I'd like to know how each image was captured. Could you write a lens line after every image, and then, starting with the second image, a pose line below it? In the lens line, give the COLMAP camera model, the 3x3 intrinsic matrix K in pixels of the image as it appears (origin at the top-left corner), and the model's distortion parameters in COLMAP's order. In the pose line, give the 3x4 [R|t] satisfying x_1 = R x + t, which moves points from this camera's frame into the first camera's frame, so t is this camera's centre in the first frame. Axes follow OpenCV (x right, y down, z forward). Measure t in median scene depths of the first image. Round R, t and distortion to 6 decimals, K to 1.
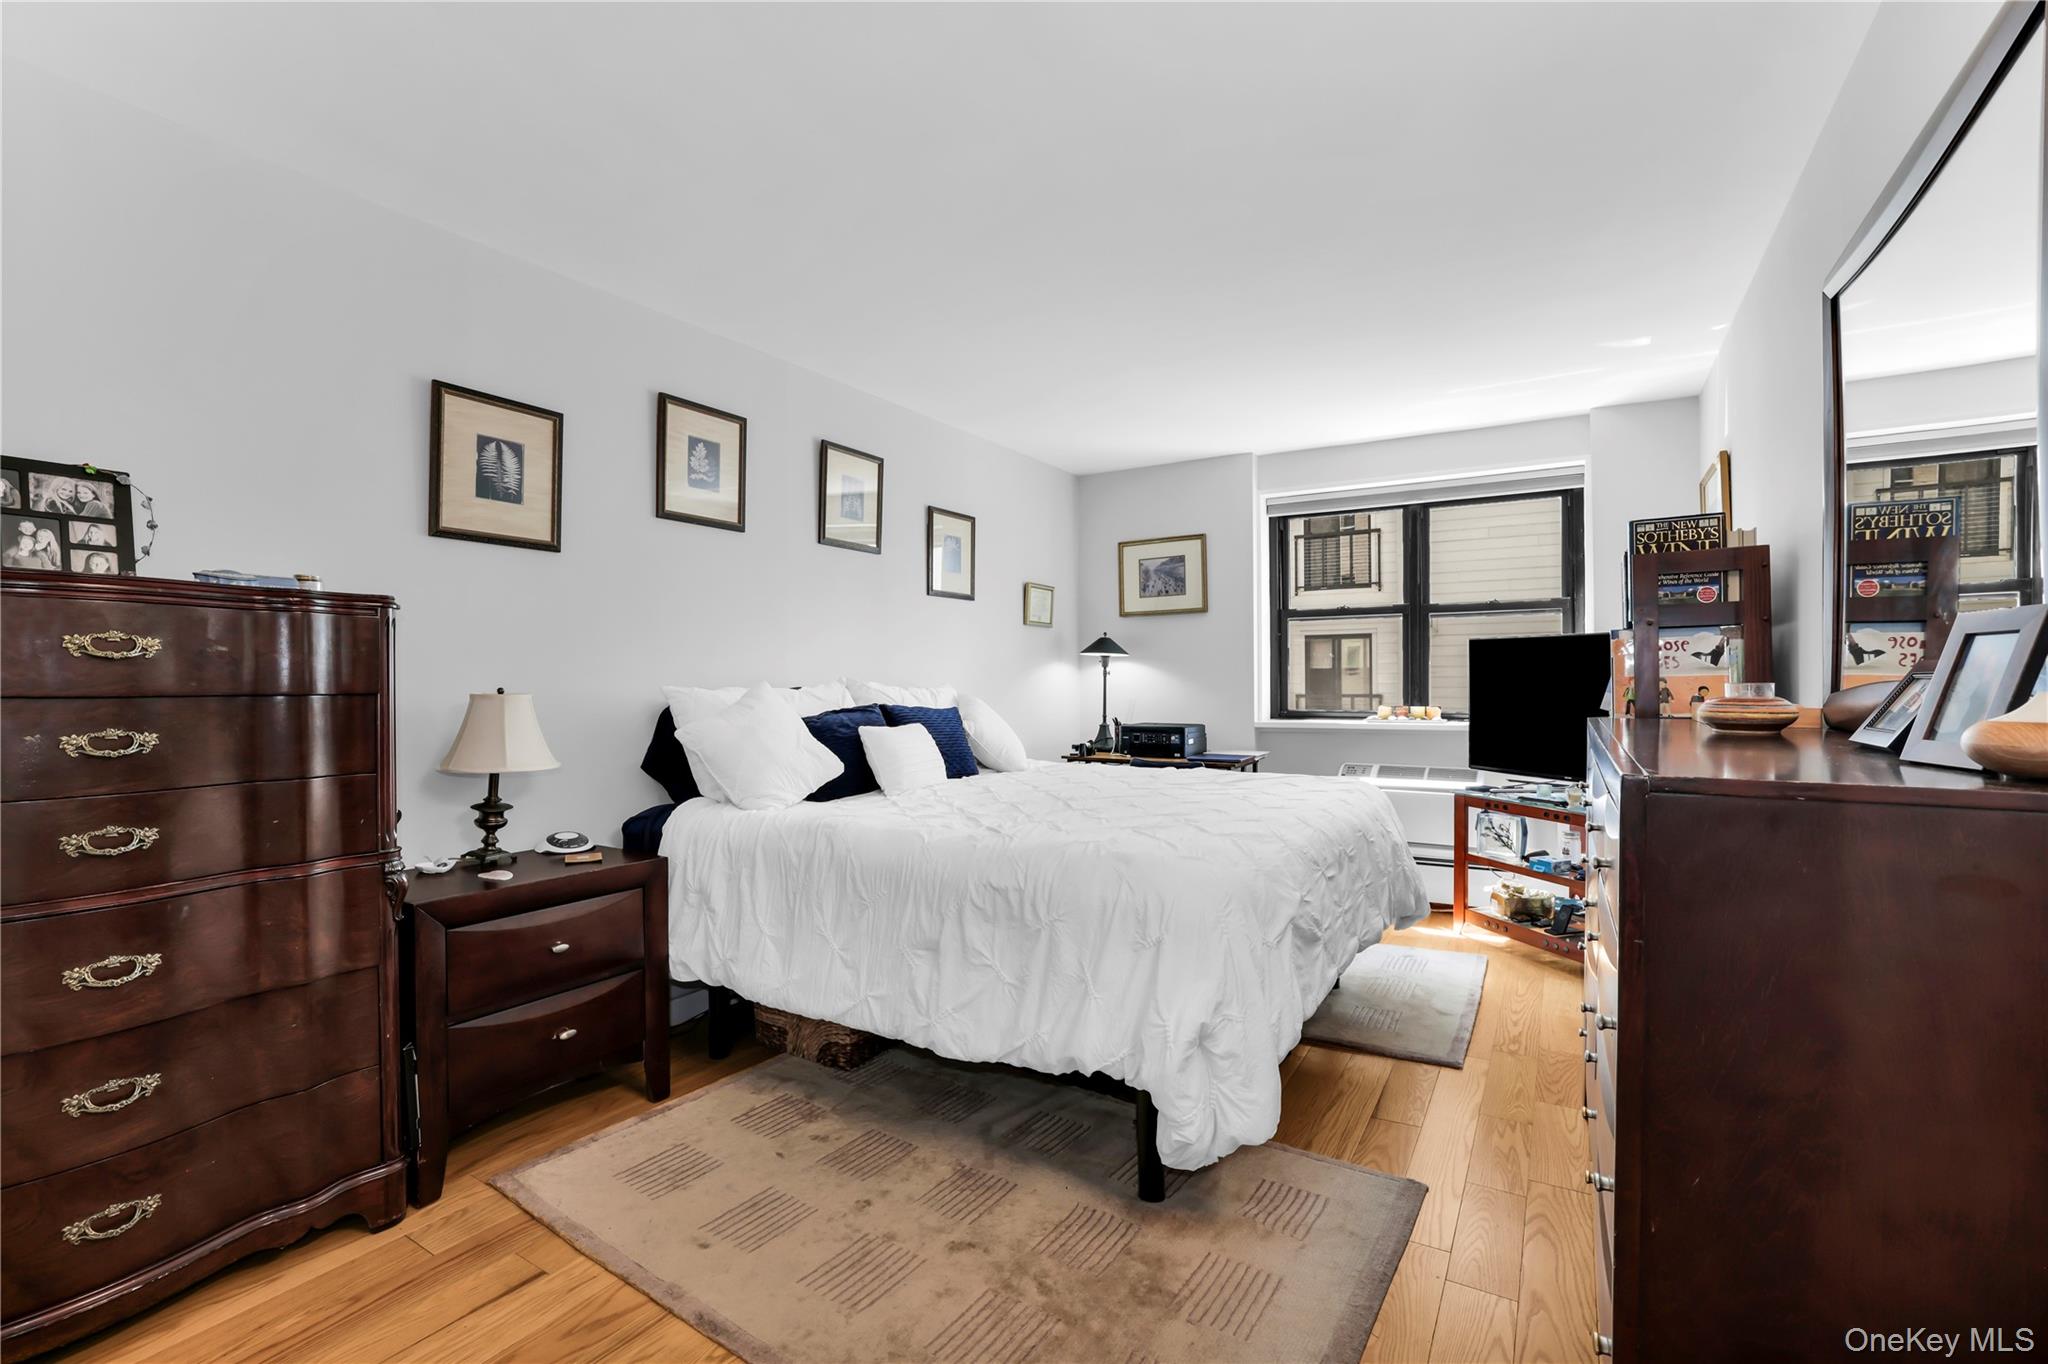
lens RADIAL K [[899.3, 0, 1050.0], [0, 899.3, 675.9], [0, 0, 1]] dist [-0.043123, 0.021460]
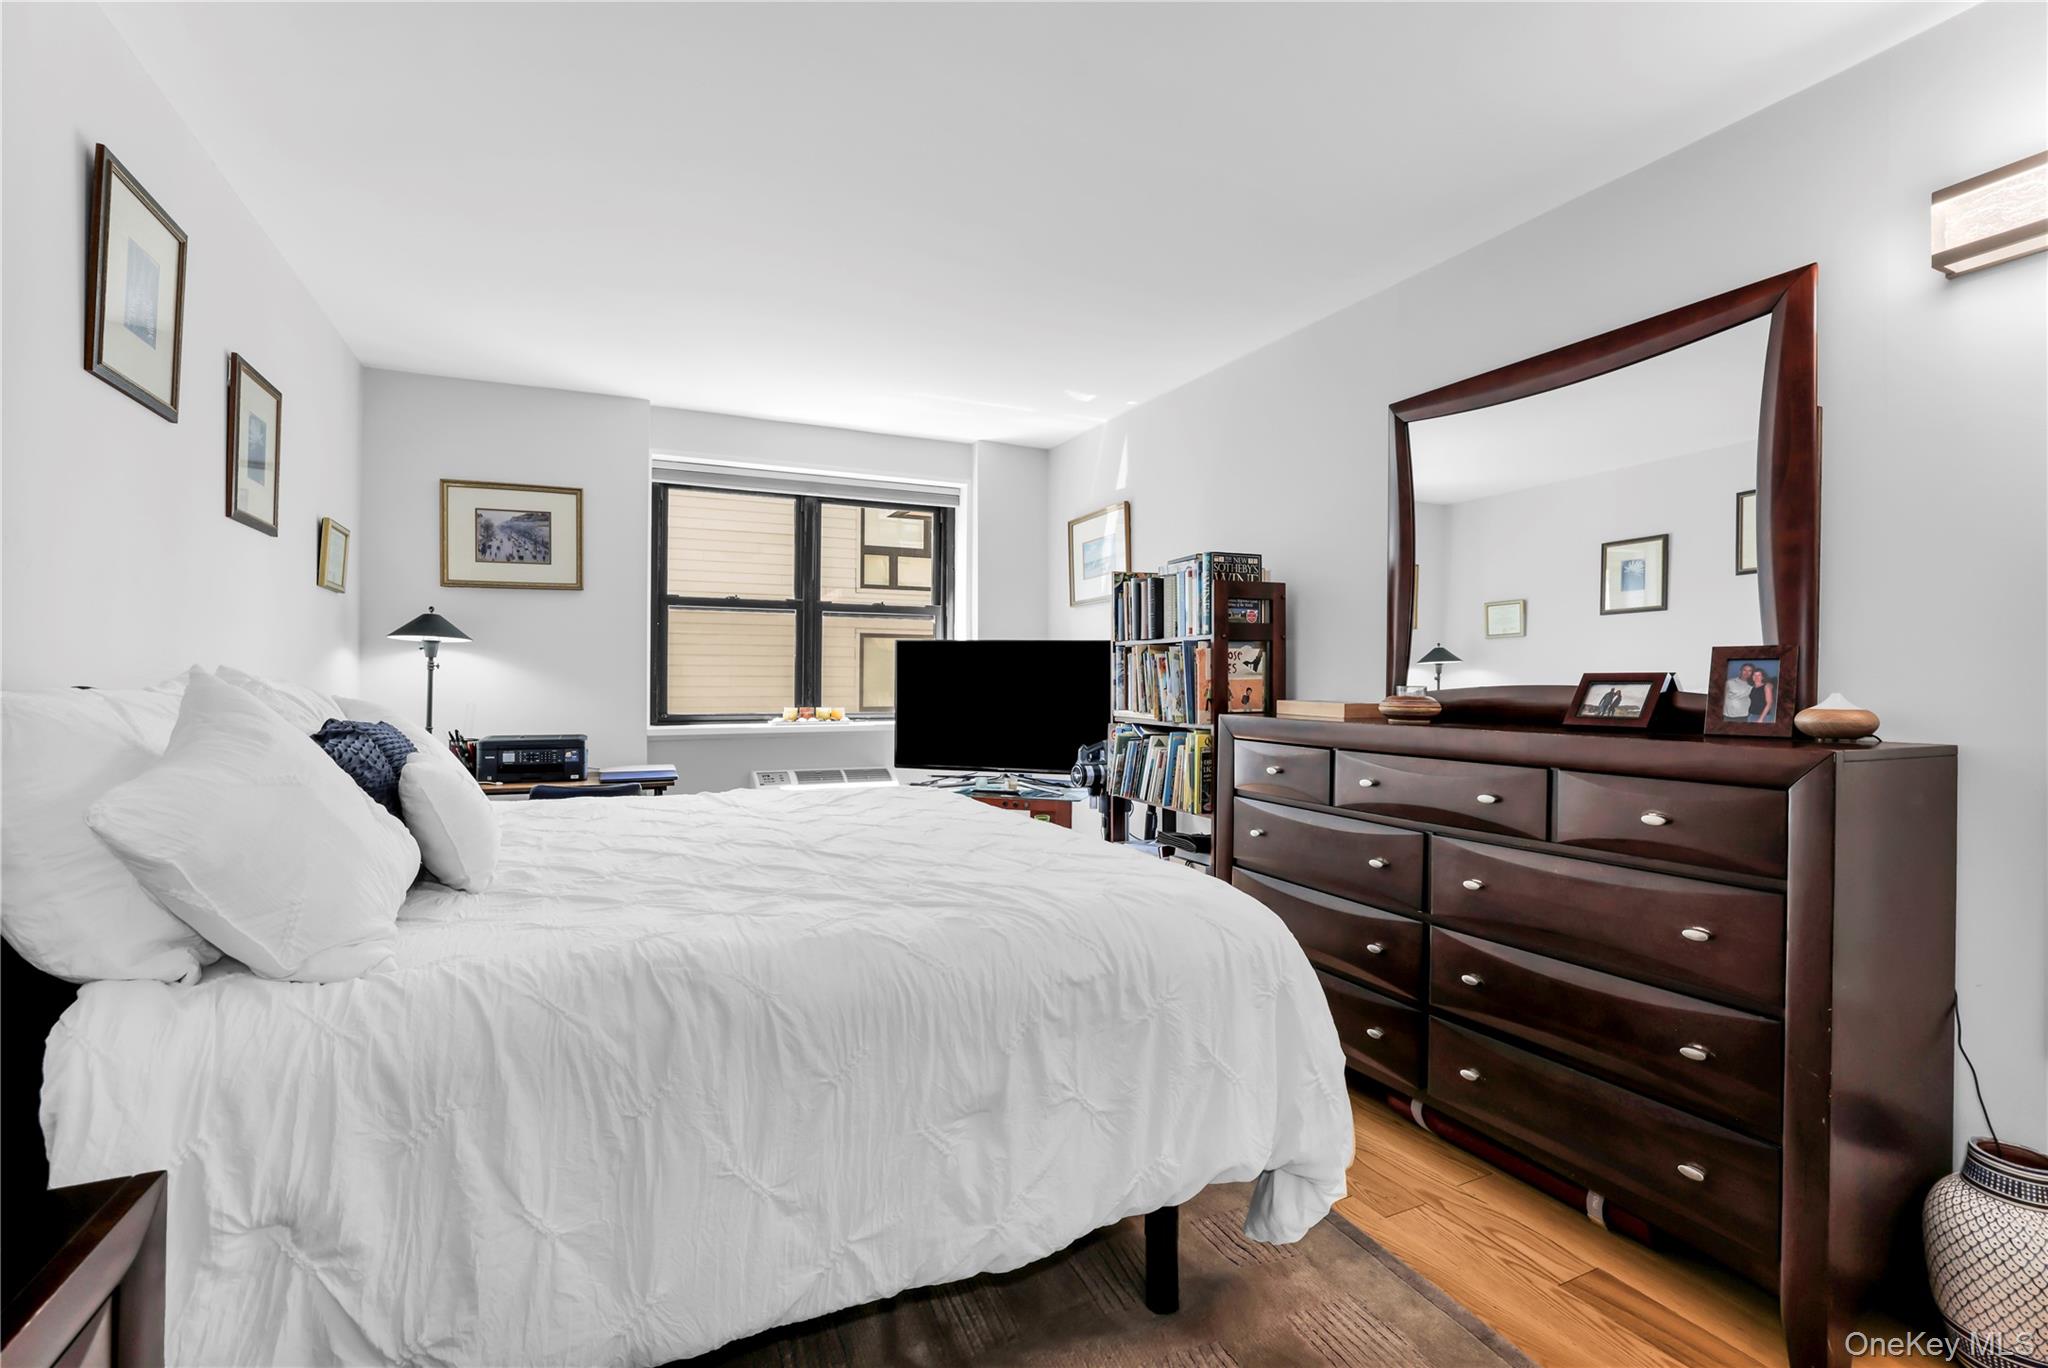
lens RADIAL K [[899.3, 0, 1050.0], [0, 899.3, 677.9], [0, 0, 1]] dist [-0.043123, 0.021460]
pose [[0.565660, 0.010334, 0.824574, -0.274240], [-0.012543, 0.999914, -0.003927, 0.003429], [-0.824543, -0.008121, 0.565741, 0.273316]]
